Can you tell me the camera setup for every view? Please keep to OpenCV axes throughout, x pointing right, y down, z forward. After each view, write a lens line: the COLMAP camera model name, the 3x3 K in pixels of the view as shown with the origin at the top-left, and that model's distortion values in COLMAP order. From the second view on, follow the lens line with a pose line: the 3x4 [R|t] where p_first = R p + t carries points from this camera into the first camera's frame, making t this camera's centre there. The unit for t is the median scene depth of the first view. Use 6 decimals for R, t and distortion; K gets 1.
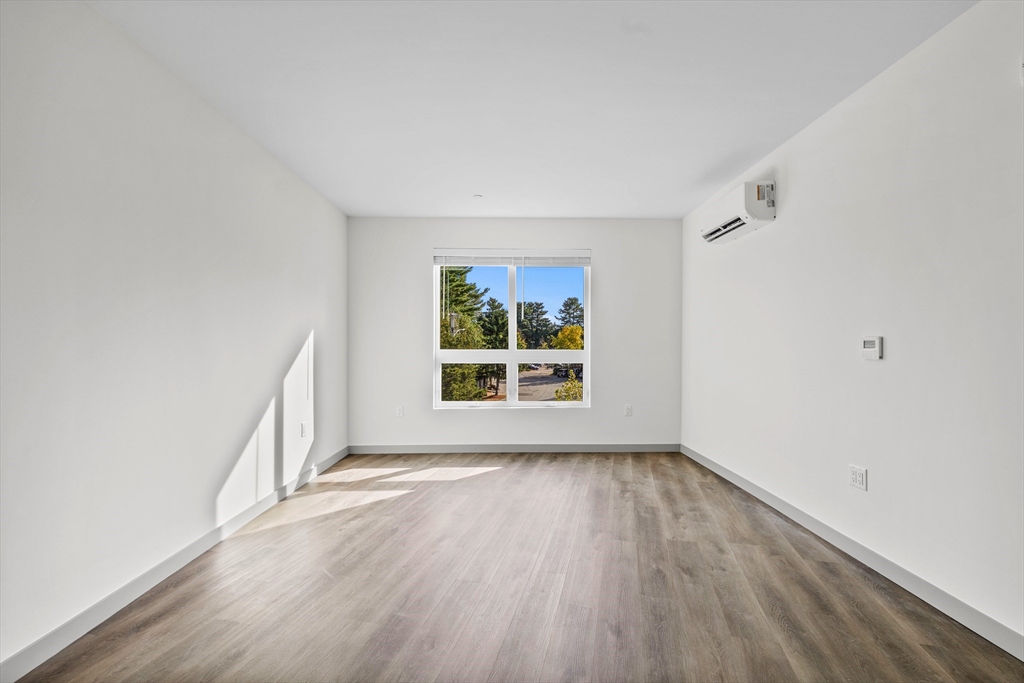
lens RADIAL K [[454.0, 0, 491.7], [0, 454.0, 346.8], [0, 0, 1]] dist [0.011522, 0.000208]
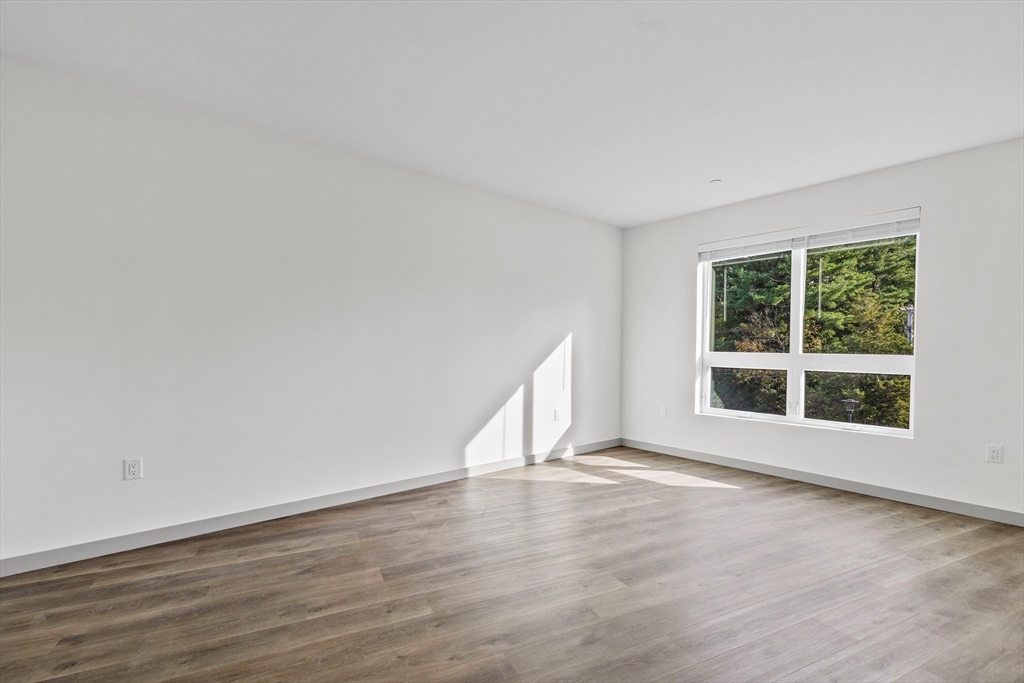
lens RADIAL K [[437.5, 0, 502.0], [0, 437.5, 358.6], [0, 0, 1]] dist [0.000773, -0.000029]
pose [[0.645336, 0.027028, -0.763420, 0.355208], [-0.011766, 0.999607, 0.025444, 0.002838], [0.763808, -0.007437, 0.645400, 0.113853]]
